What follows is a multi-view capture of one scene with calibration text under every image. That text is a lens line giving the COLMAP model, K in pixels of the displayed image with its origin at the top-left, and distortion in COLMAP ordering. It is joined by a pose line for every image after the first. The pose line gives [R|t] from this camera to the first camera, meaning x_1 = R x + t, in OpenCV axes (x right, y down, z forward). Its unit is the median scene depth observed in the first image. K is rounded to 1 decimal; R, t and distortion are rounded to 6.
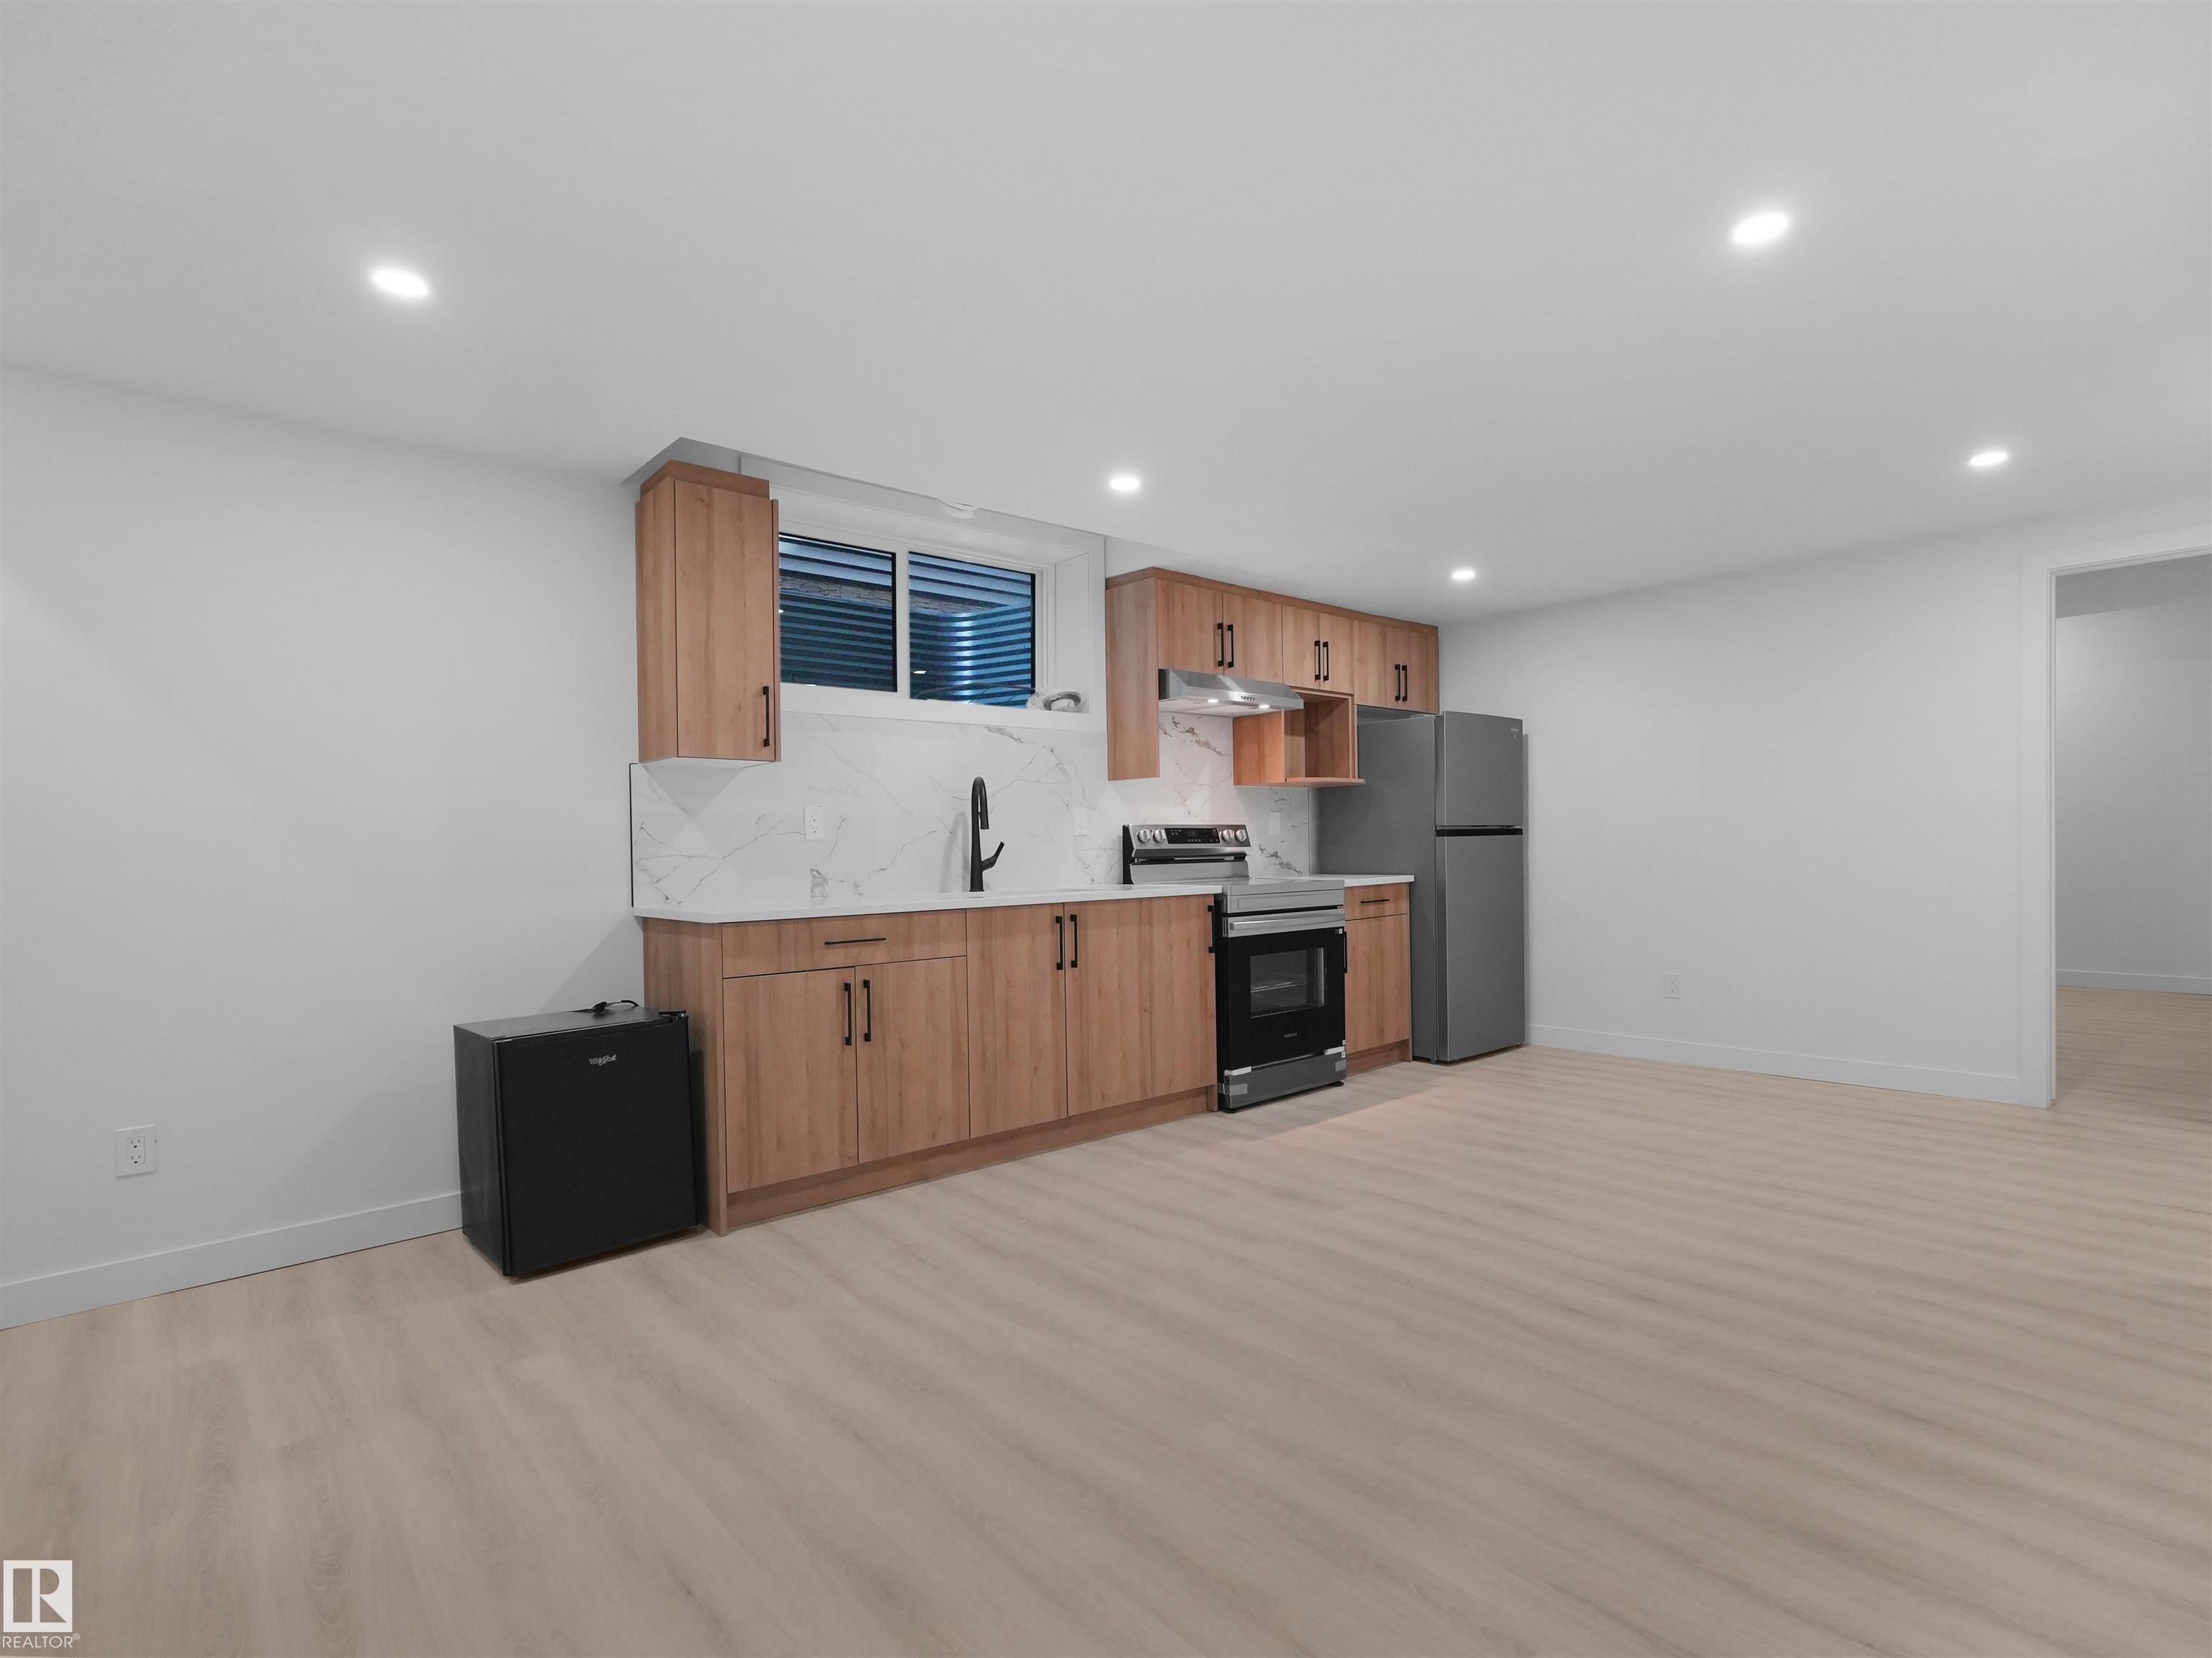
lens RADIAL K [[1098.3, 0, 1127.1], [0, 1098.3, 843.7], [0, 0, 1]] dist [-0.007460, -0.000673]
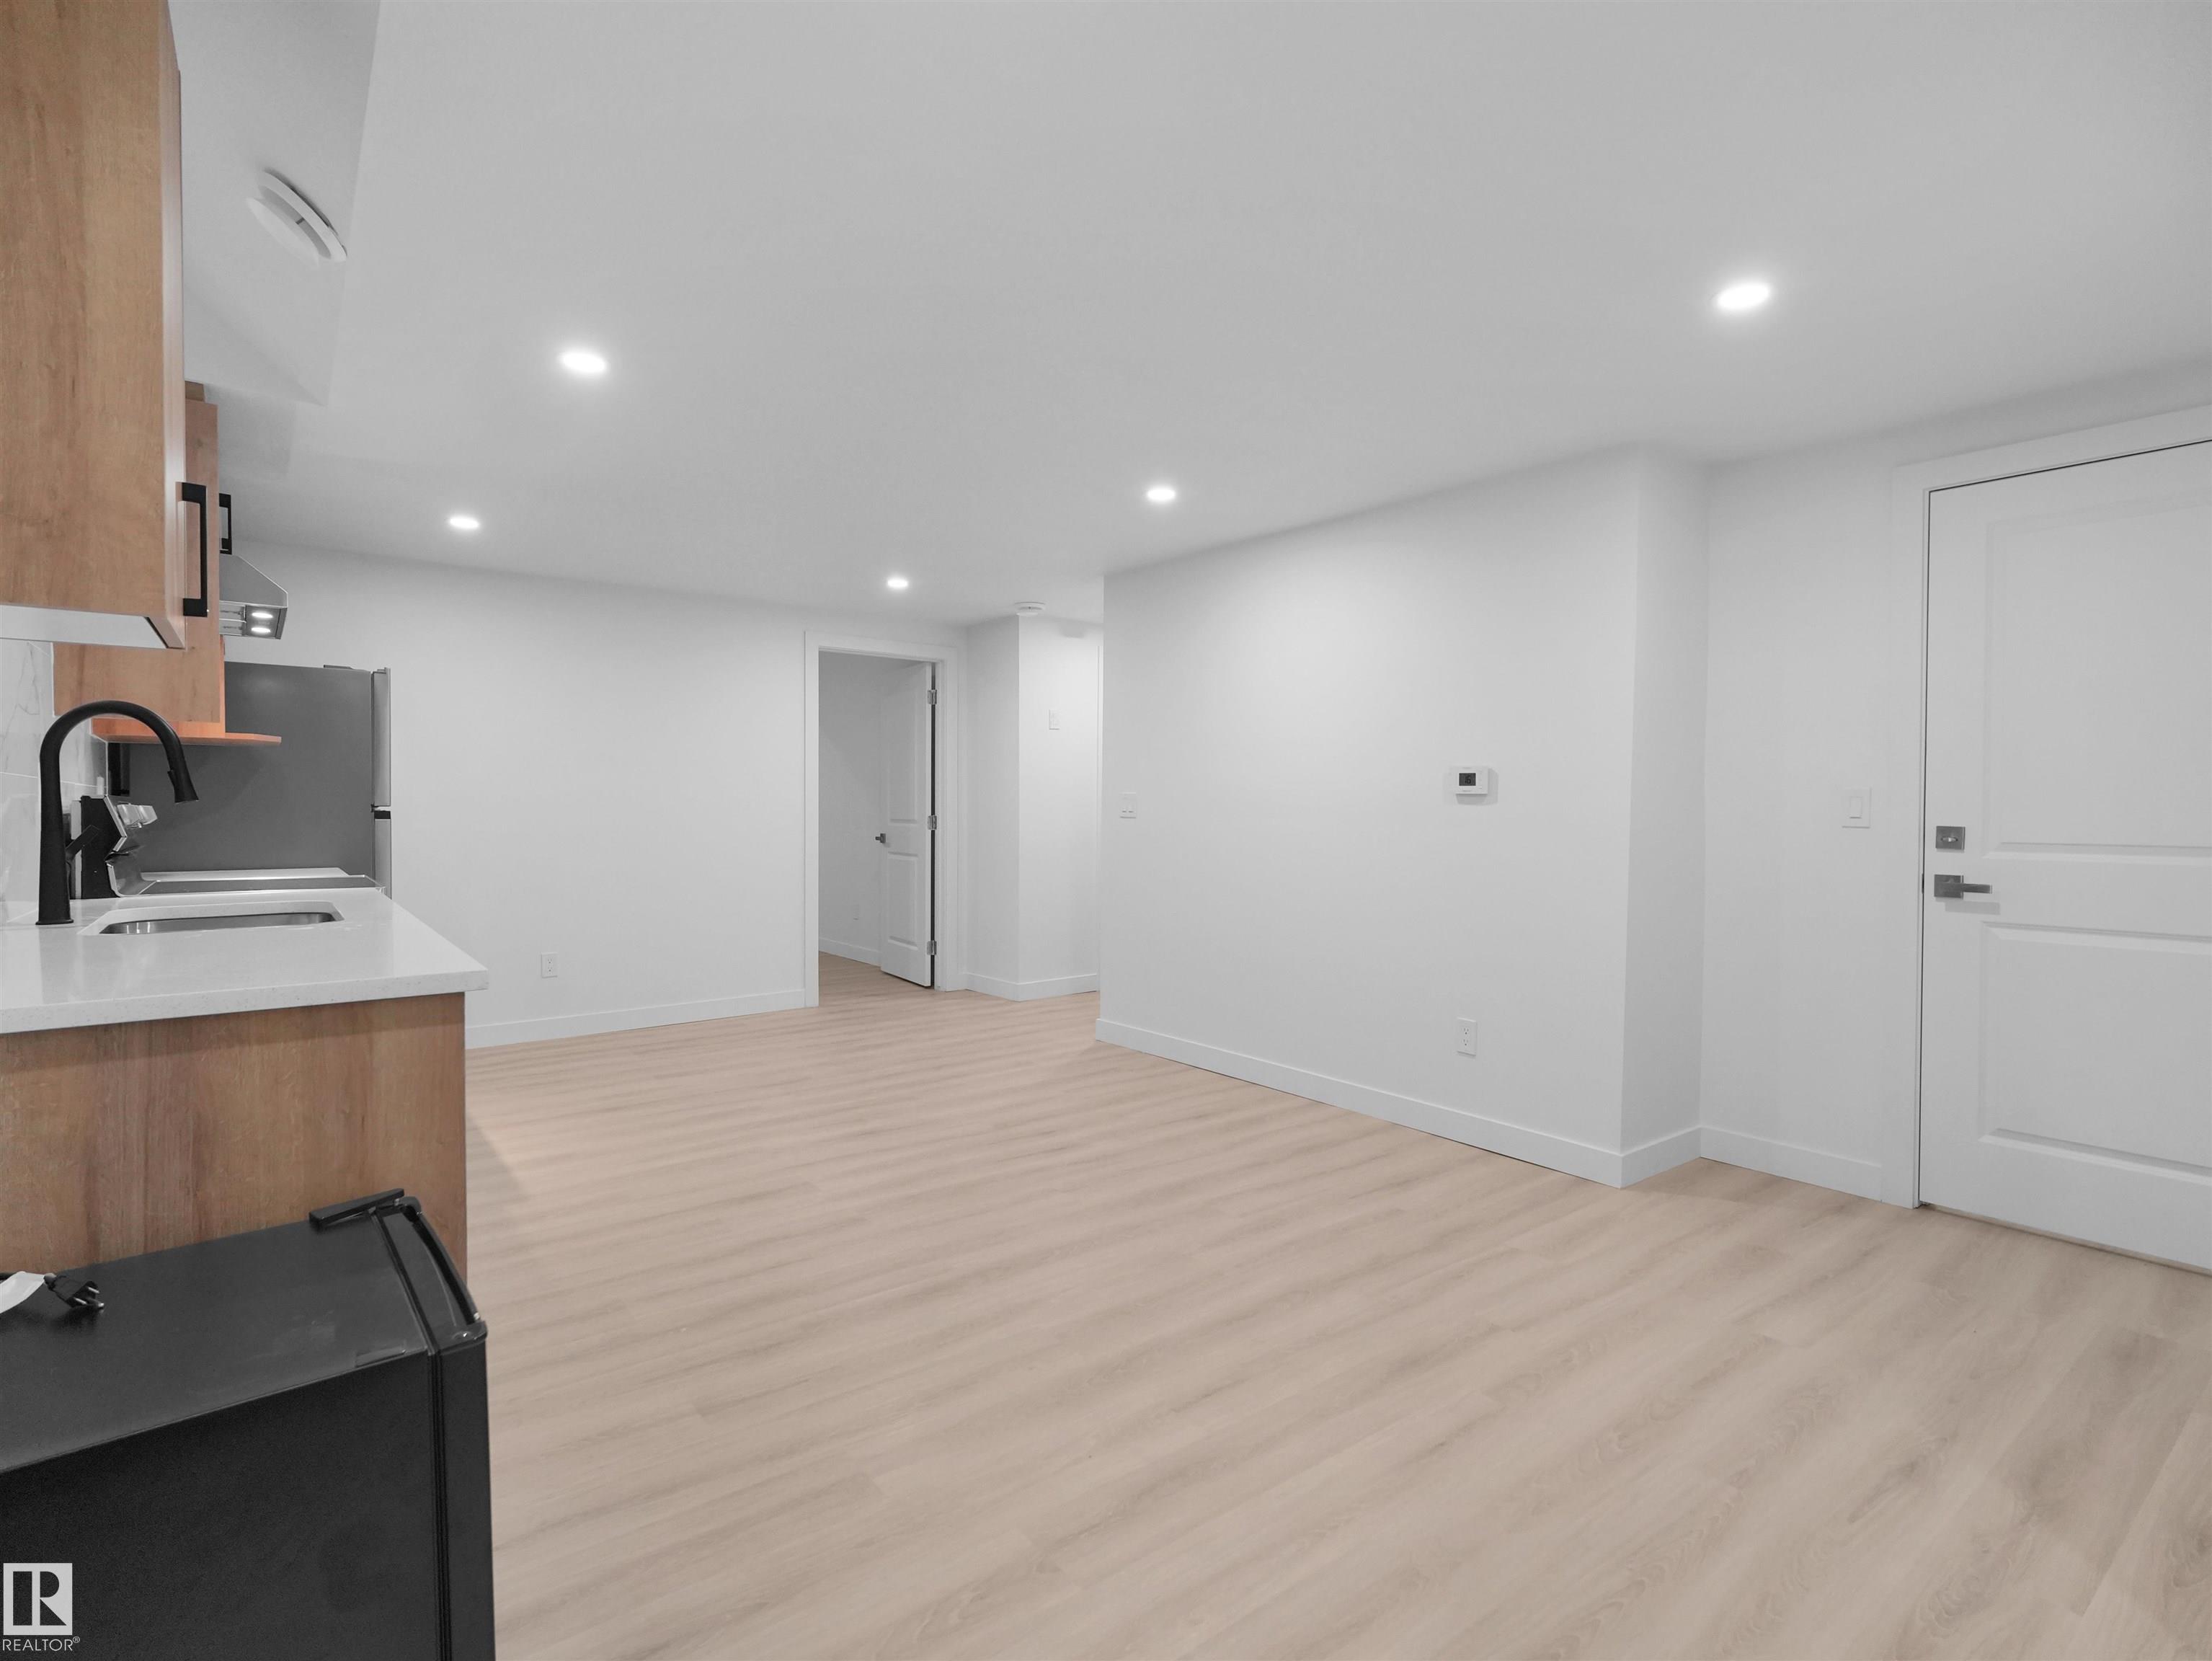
lens RADIAL K [[1098.5, 0, 1127.1], [0, 1098.5, 845.2], [0, 0, 1]] dist [-0.007460, -0.000673]
pose [[0.052163, -0.012855, 0.998556, -0.635696], [-0.004048, 0.999906, 0.013084, -0.000941], [-0.998630, -0.004725, 0.052106, 0.502460]]
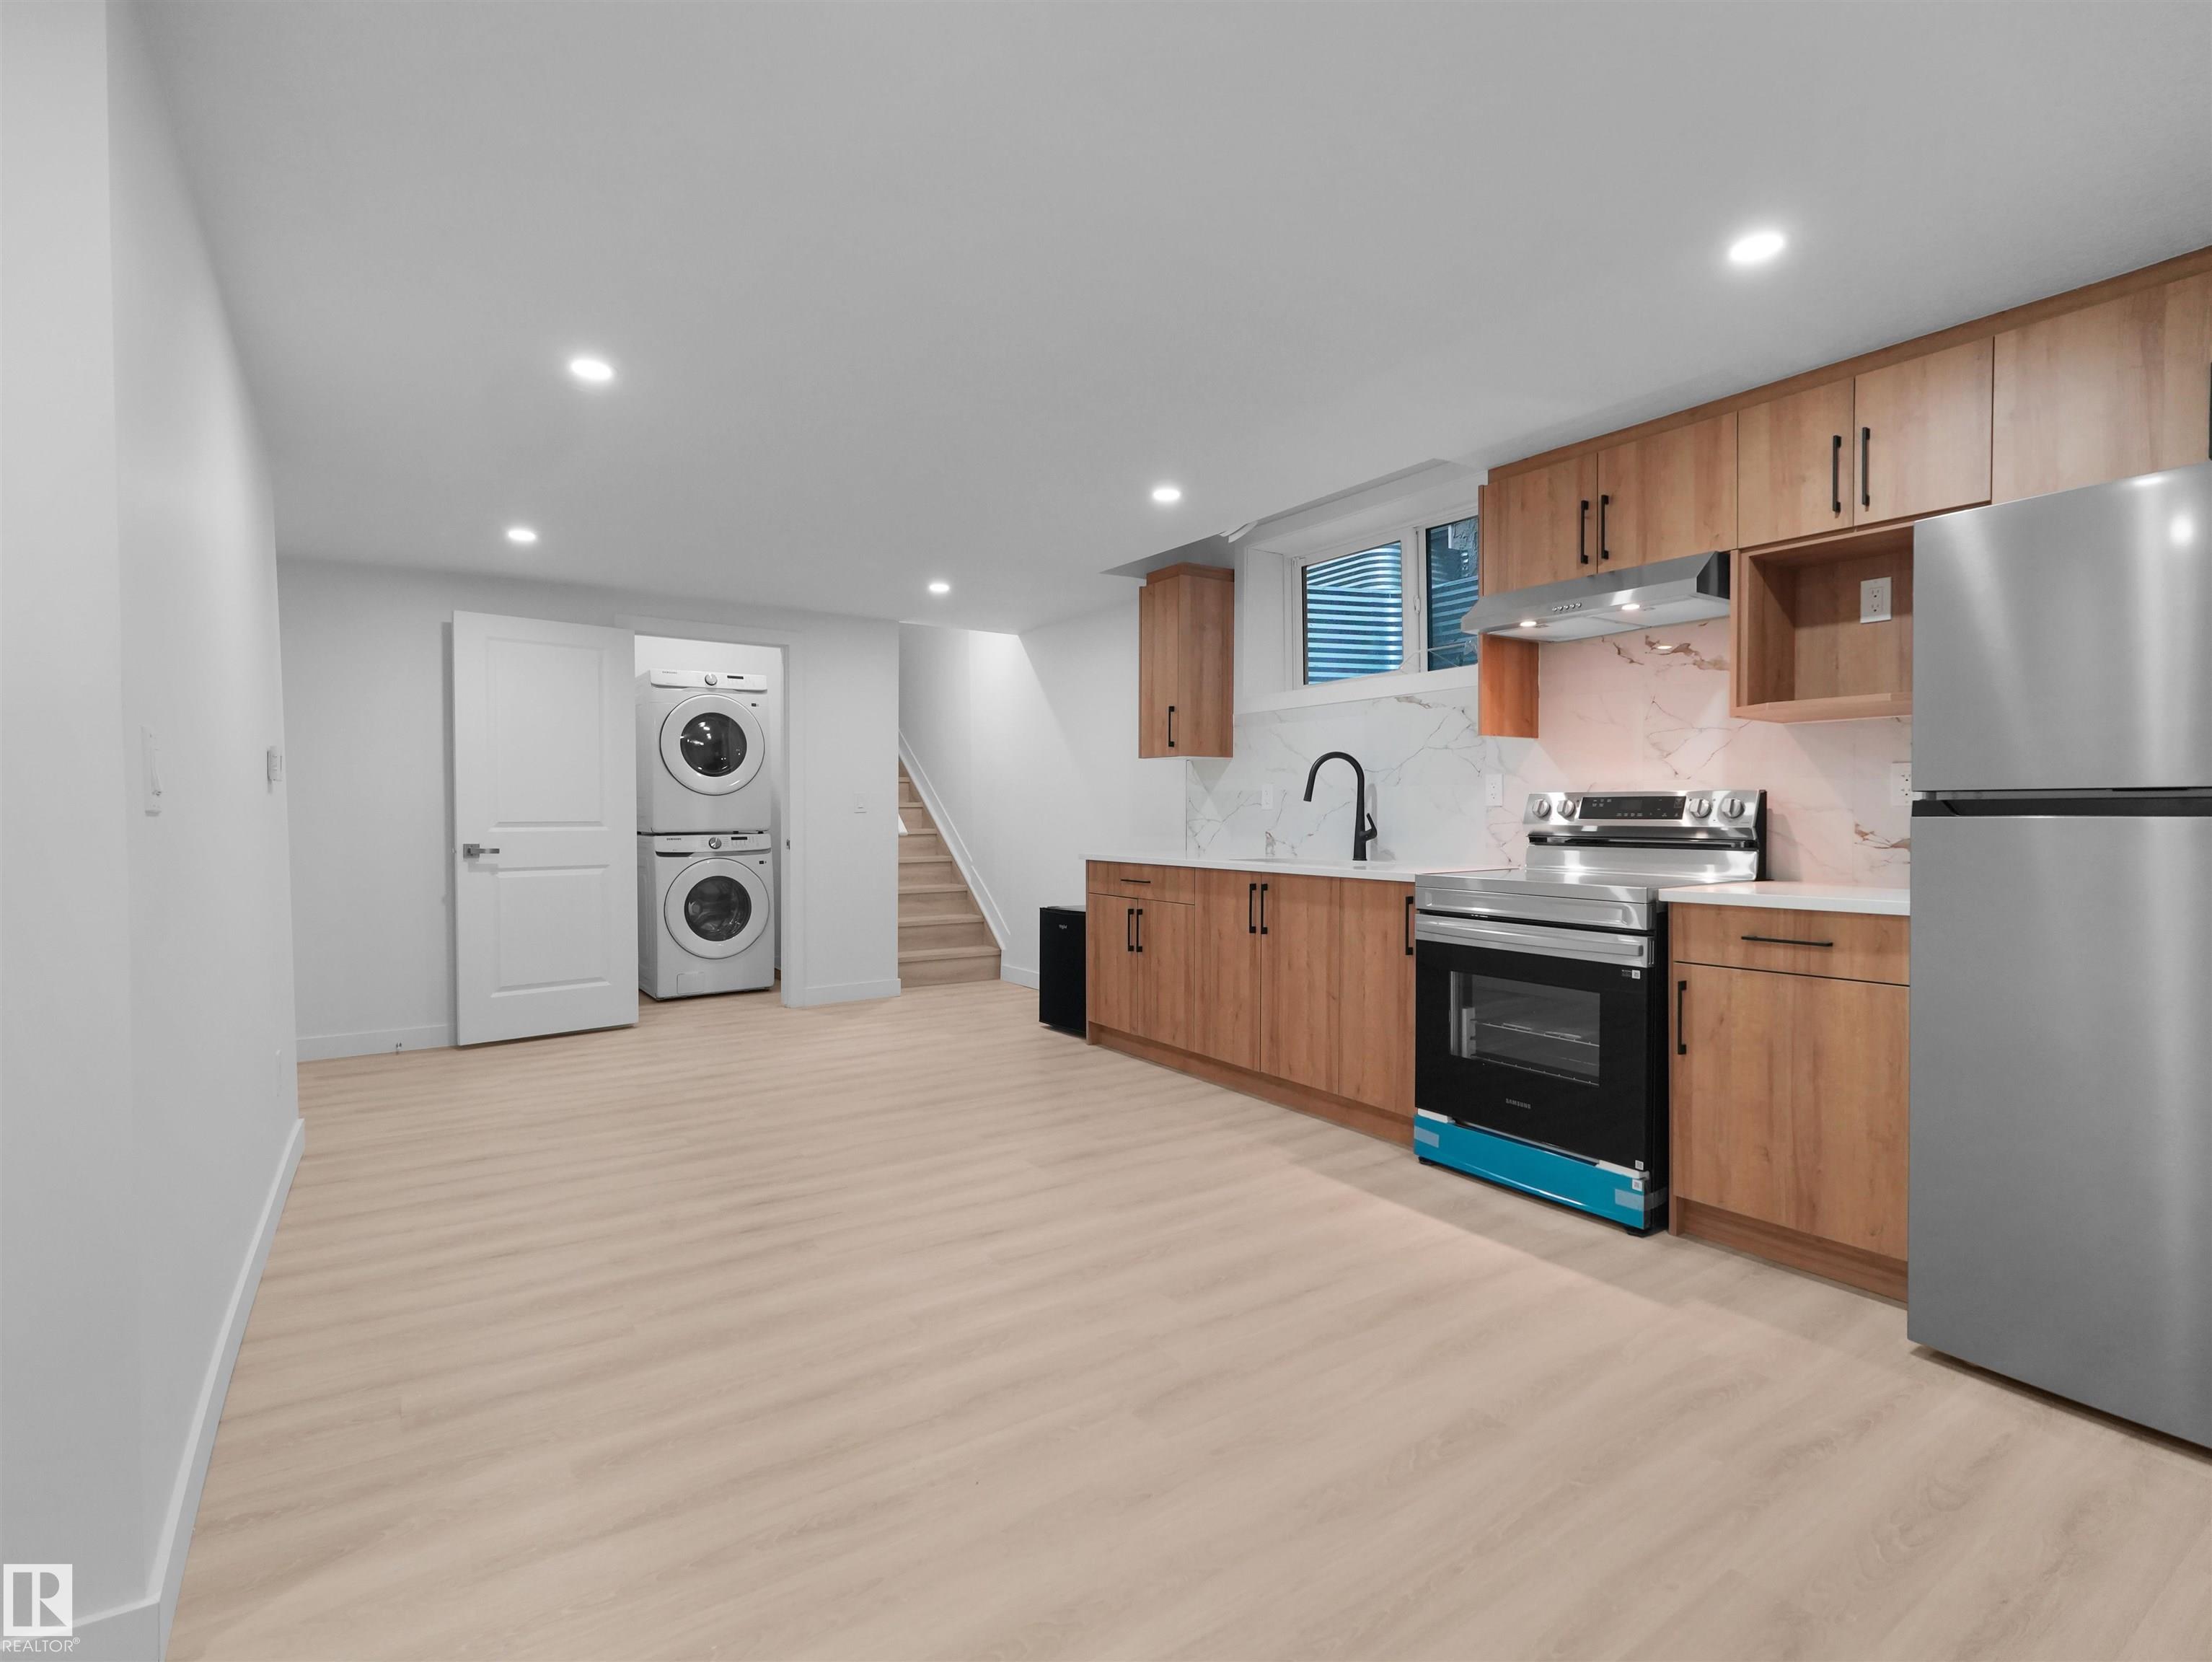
lens RADIAL K [[1065.8, 0, 1109.2], [0, 1065.8, 812.2], [0, 0, 1]] dist [-0.000667, -0.000132]
pose [[-0.126927, 0.018783, -0.991734, 0.935357], [0.005707, 0.999818, 0.018206, -0.022895], [0.991896, -0.003349, -0.127011, 0.931692]]
